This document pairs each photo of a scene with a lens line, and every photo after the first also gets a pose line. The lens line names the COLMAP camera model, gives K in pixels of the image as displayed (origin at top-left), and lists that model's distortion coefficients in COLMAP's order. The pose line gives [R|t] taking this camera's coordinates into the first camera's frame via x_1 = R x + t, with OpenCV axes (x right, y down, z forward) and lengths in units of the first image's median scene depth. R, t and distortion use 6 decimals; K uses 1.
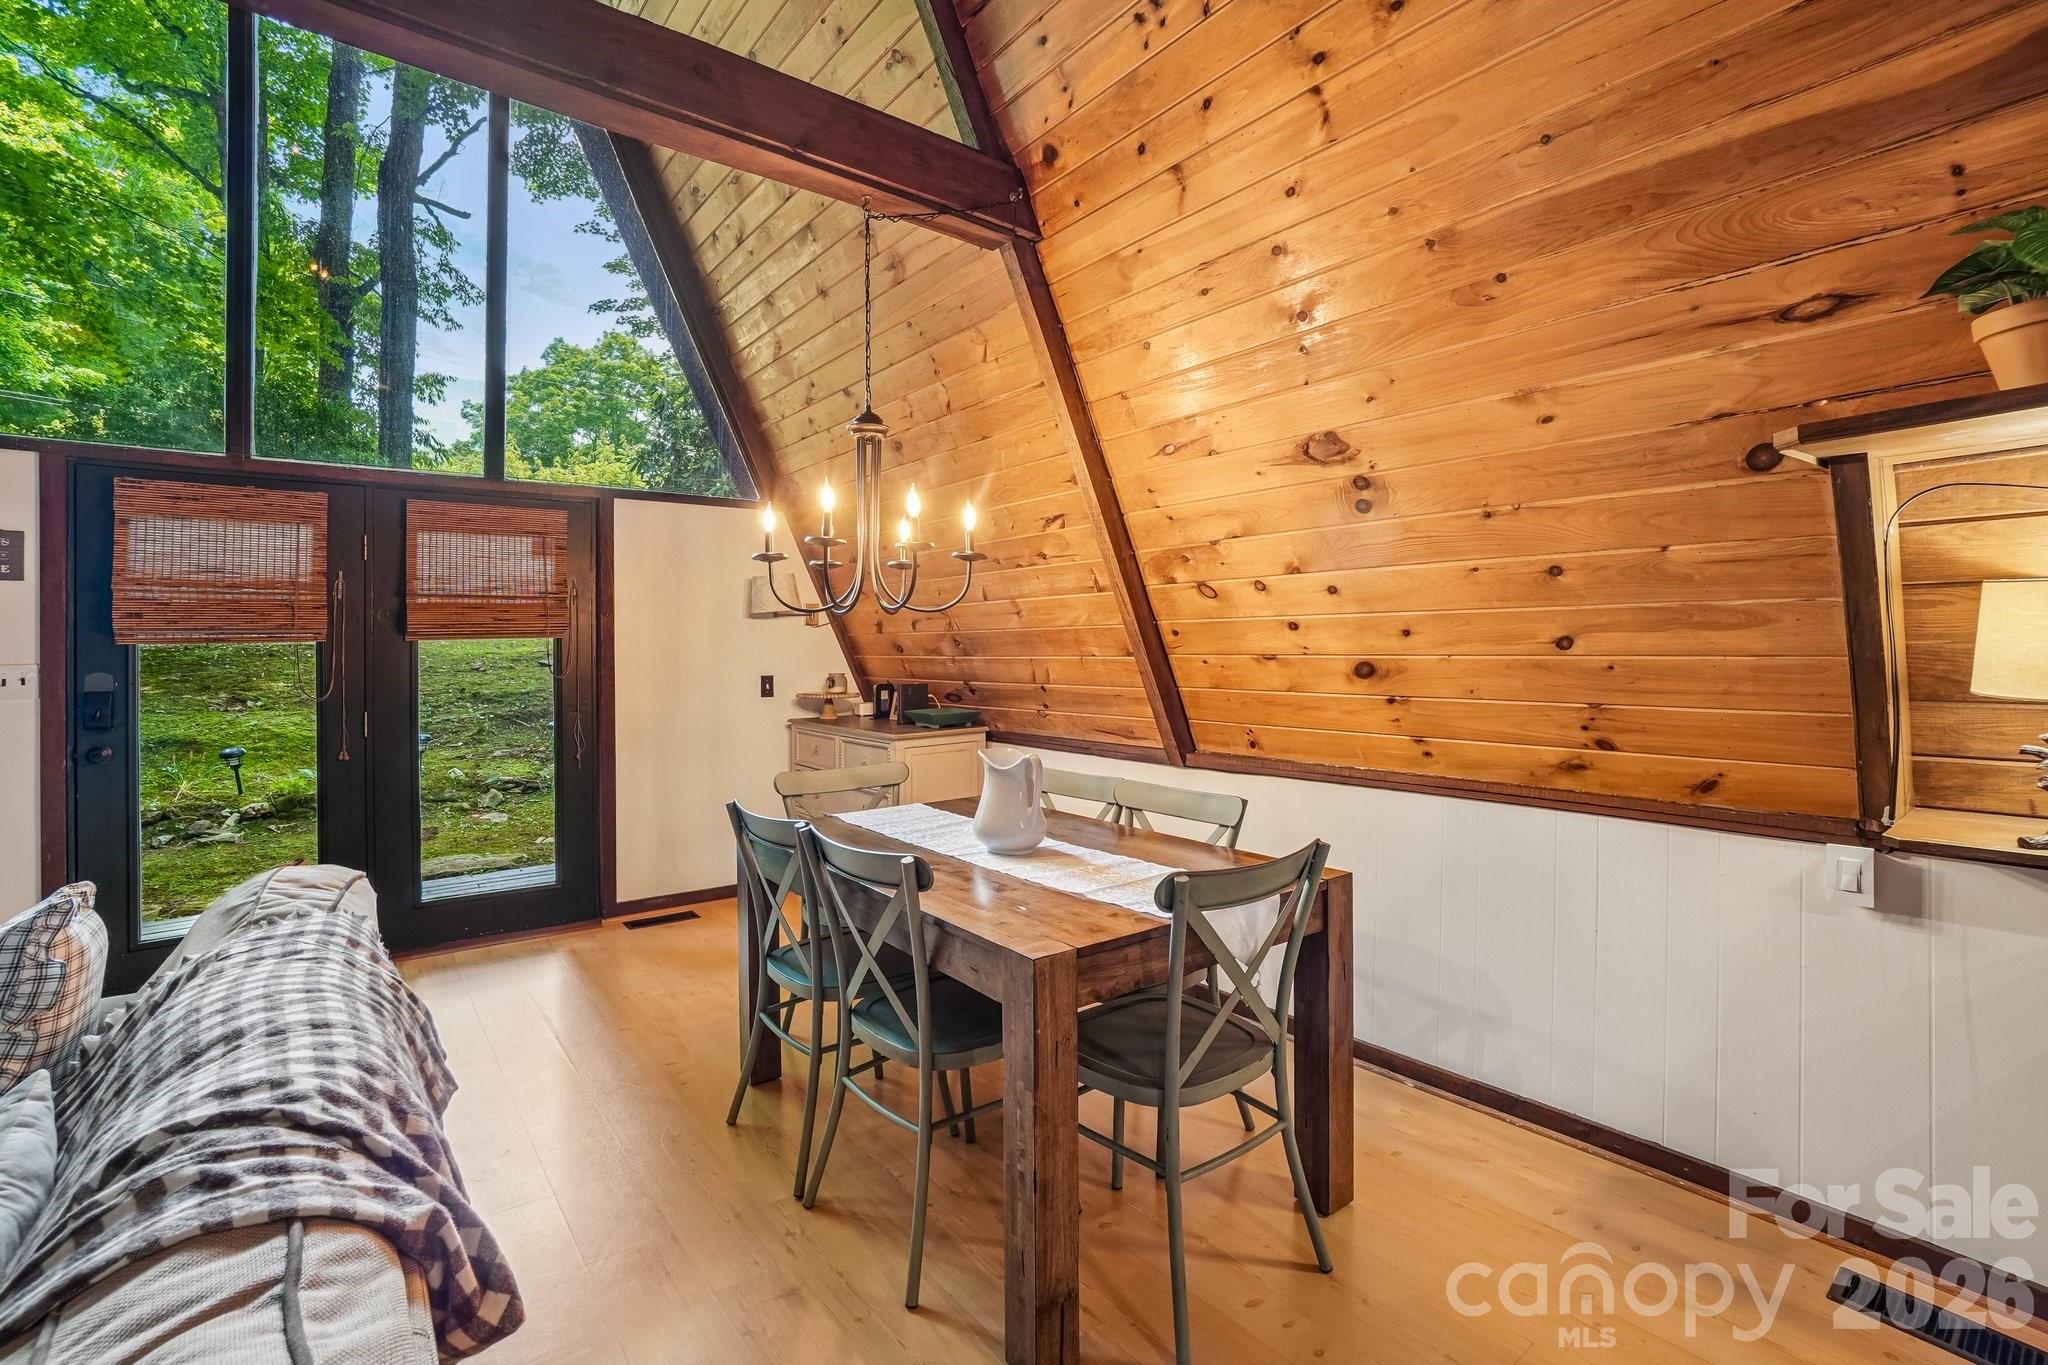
lens RADIAL K [[916.7, 0, 1025.8], [0, 916.7, 639.2], [0, 0, 1]] dist [-0.055814, 0.015675]
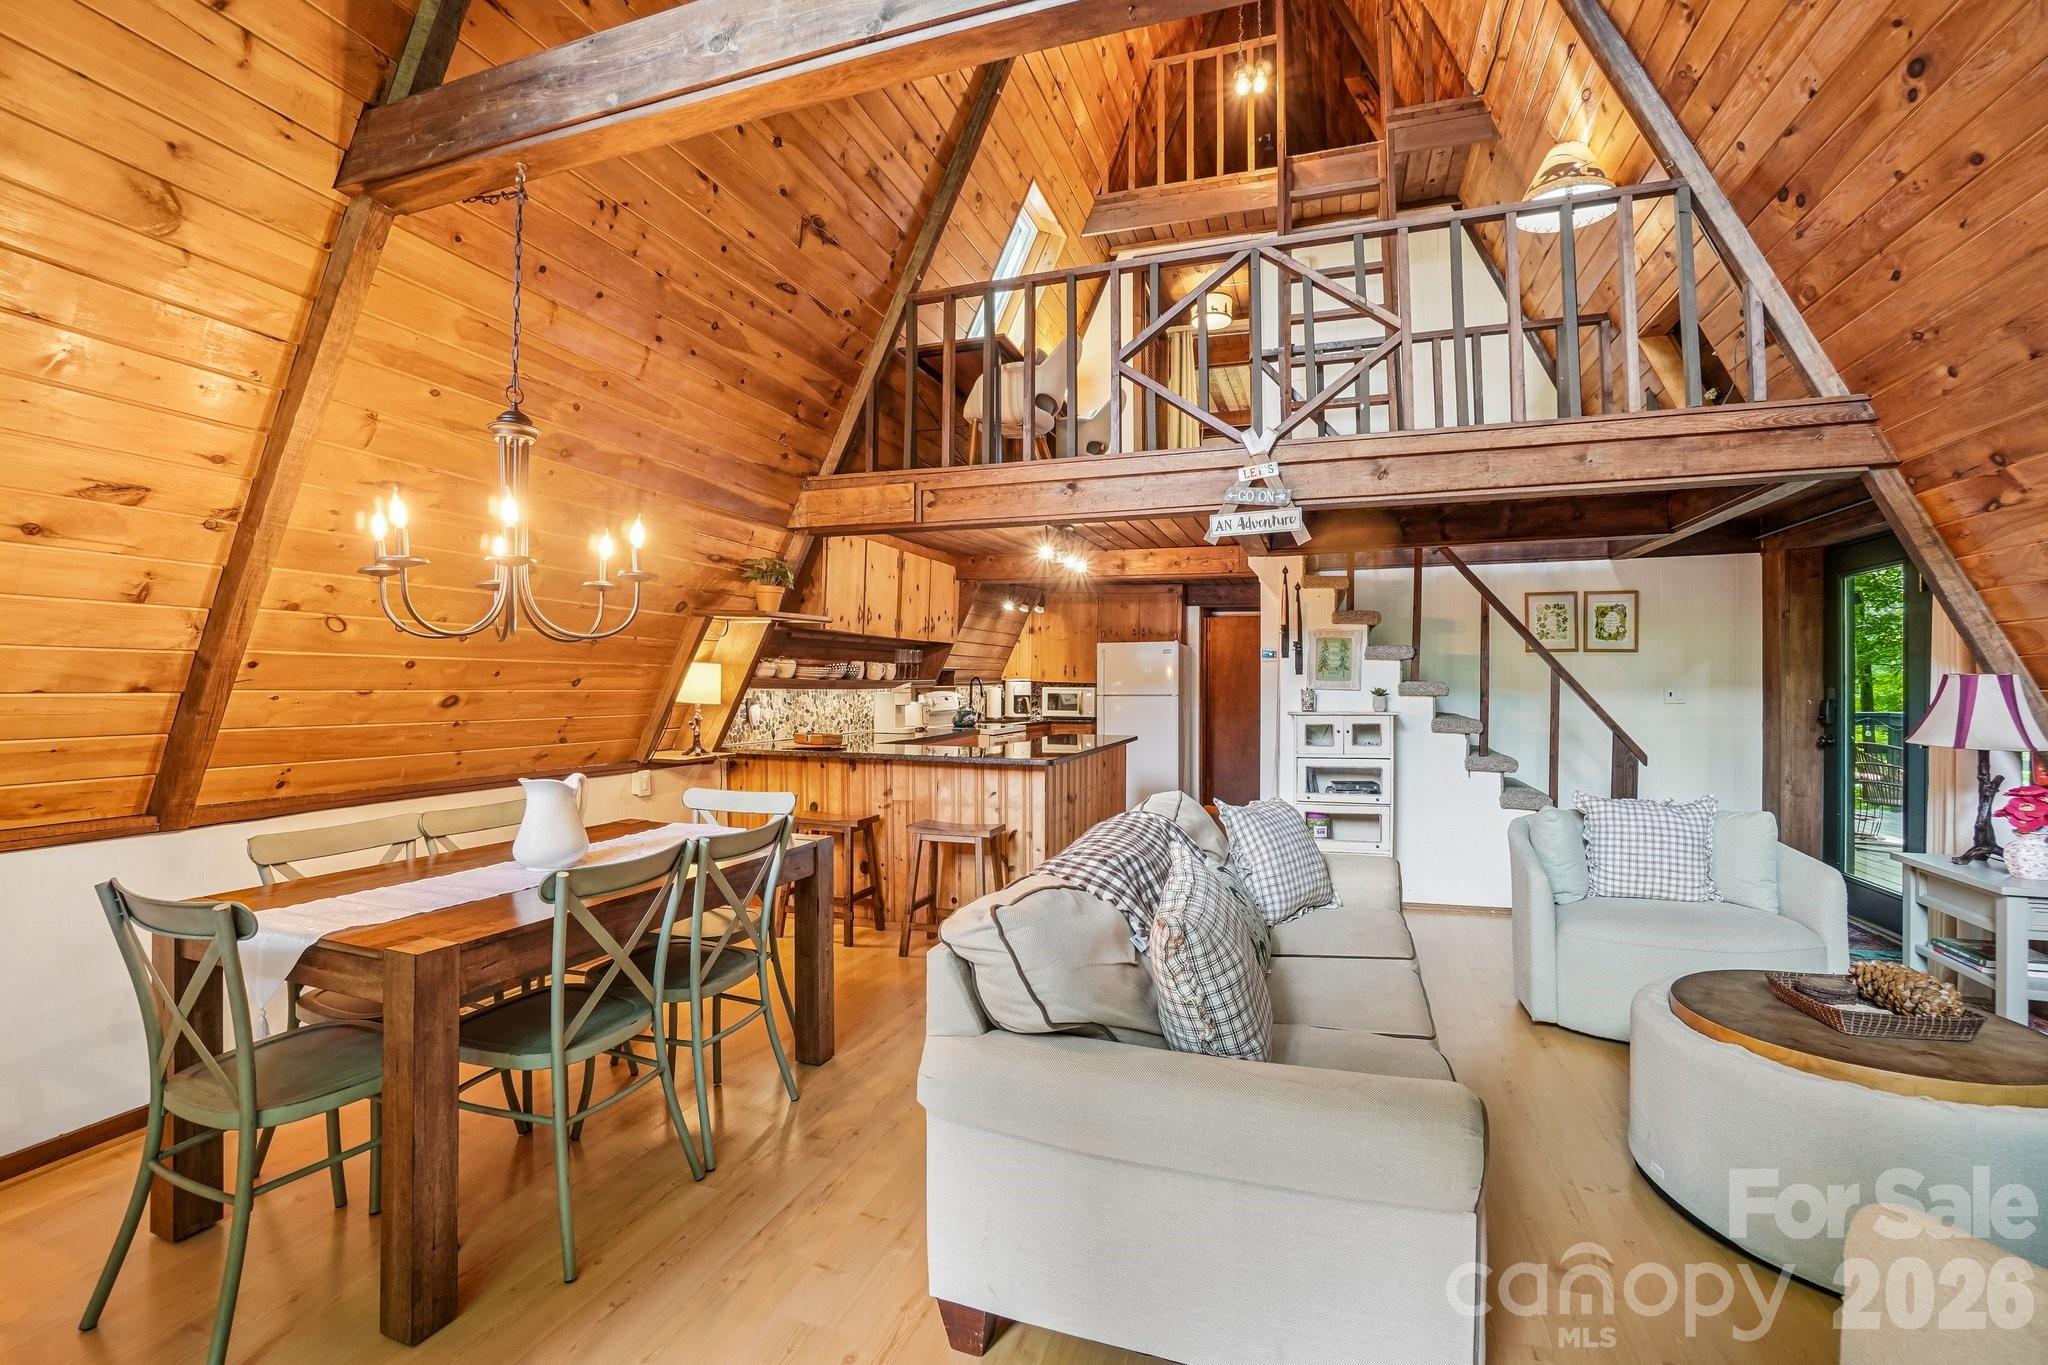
lens RADIAL K [[916.7, 0, 1002.8], [0, 916.7, 669.8], [0, 0, 1]] dist [-0.055814, 0.015675]
pose [[-0.532048, 0.021146, 0.846450, -0.997699], [-0.007353, 0.999535, -0.029592, 0.018820], [-0.846682, -0.021968, -0.531645, 0.909969]]
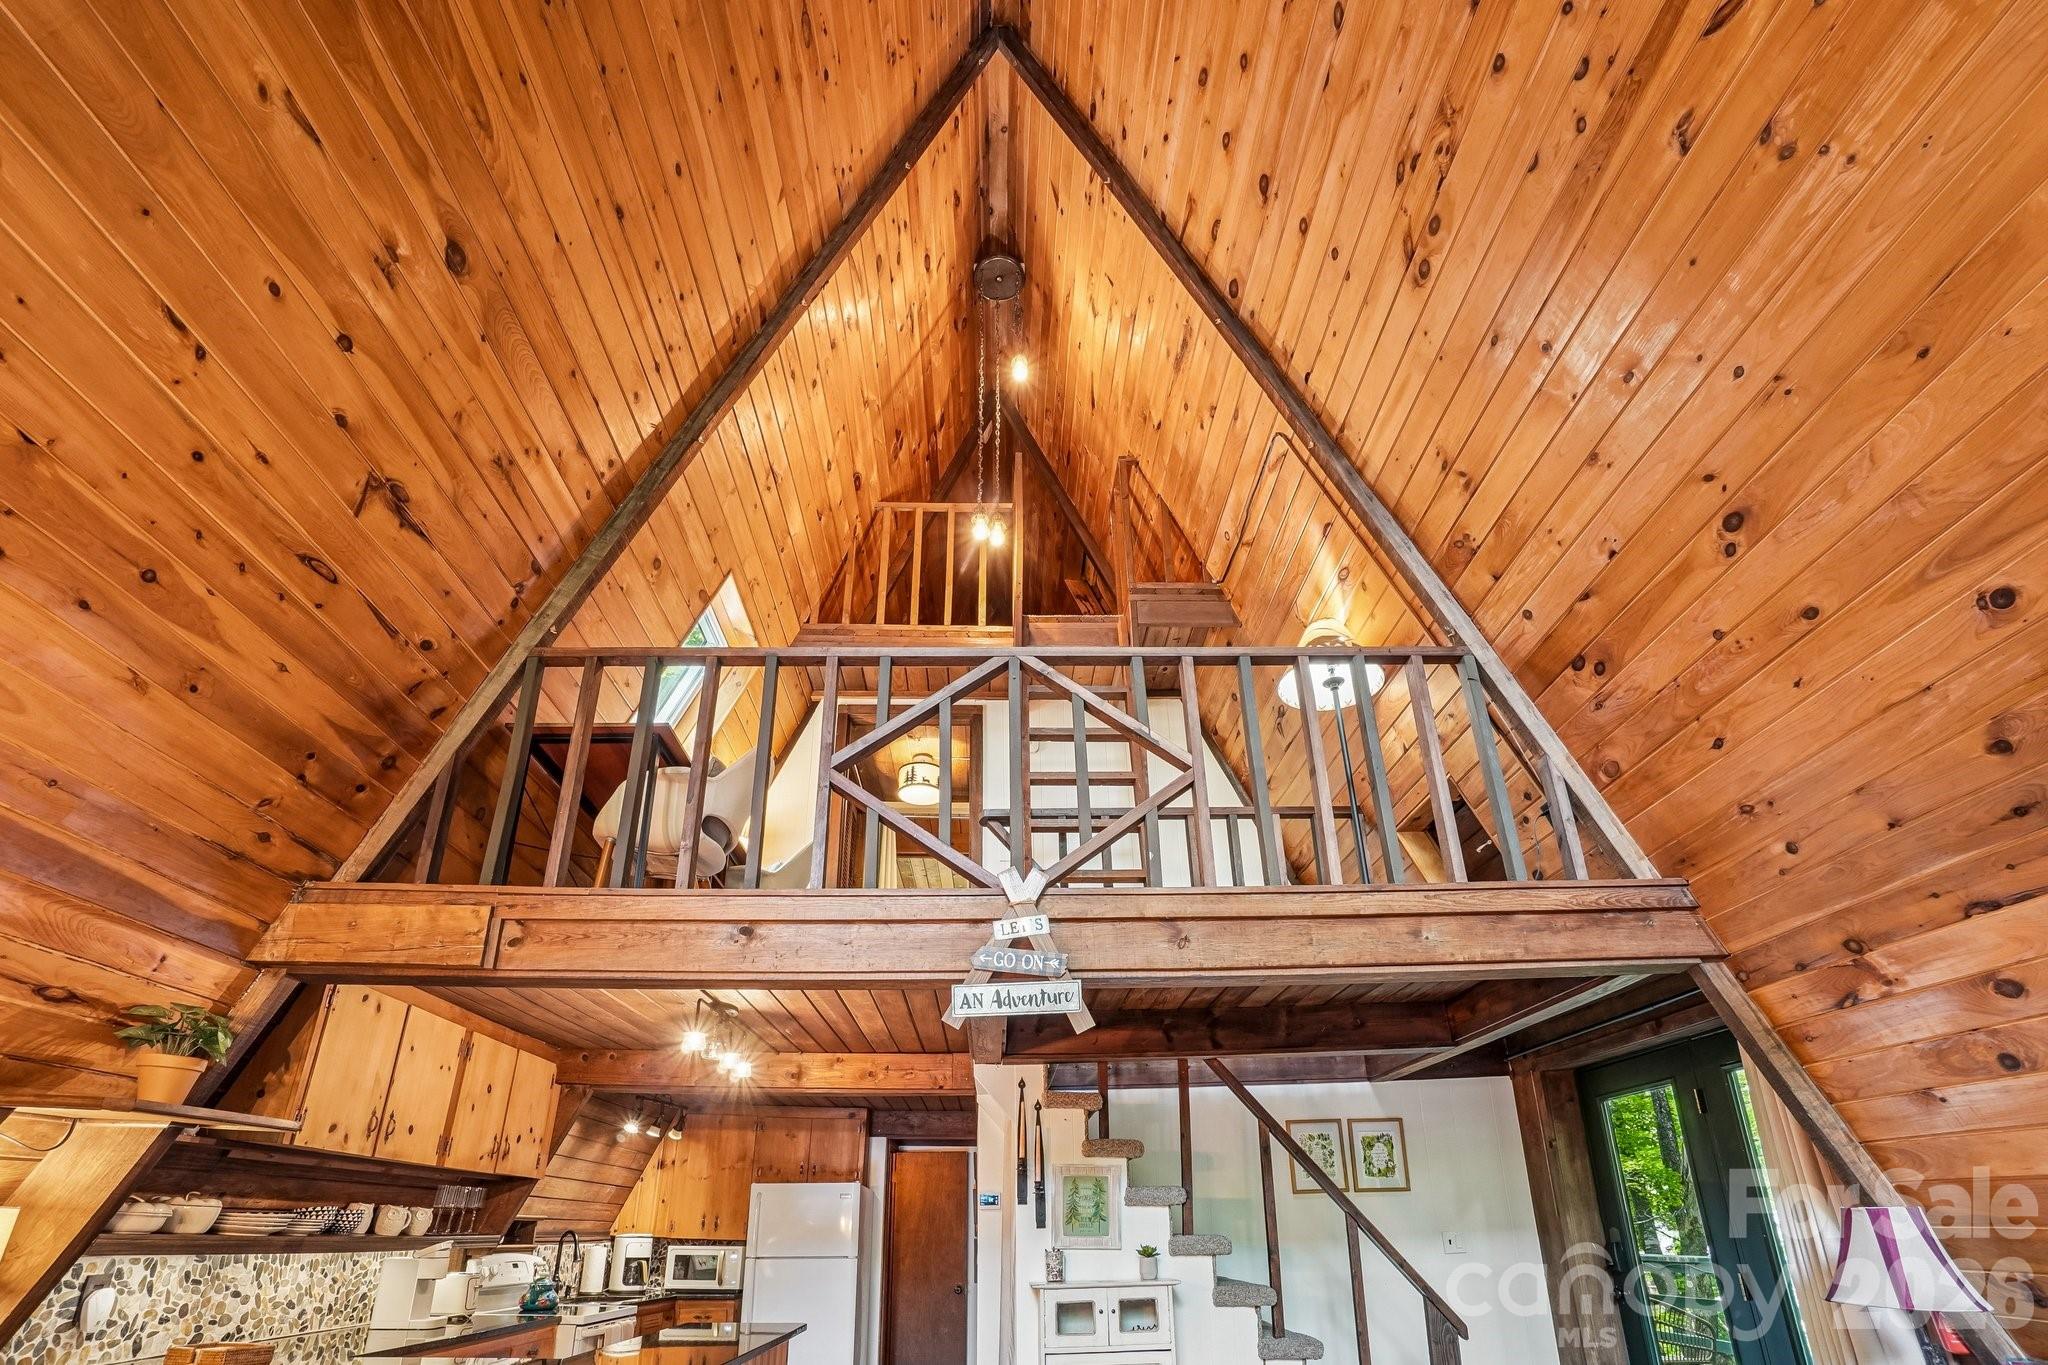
lens RADIAL K [[970.4, 0, 1021.1], [0, 970.4, 846.2], [0, 0, 1]] dist [-0.063777, 0.017232]
pose [[-0.802608, 0.241864, 0.545272, -0.647335], [0.013442, 0.921211, -0.388832, 0.001616], [-0.596355, -0.304750, -0.742623, 0.664744]]
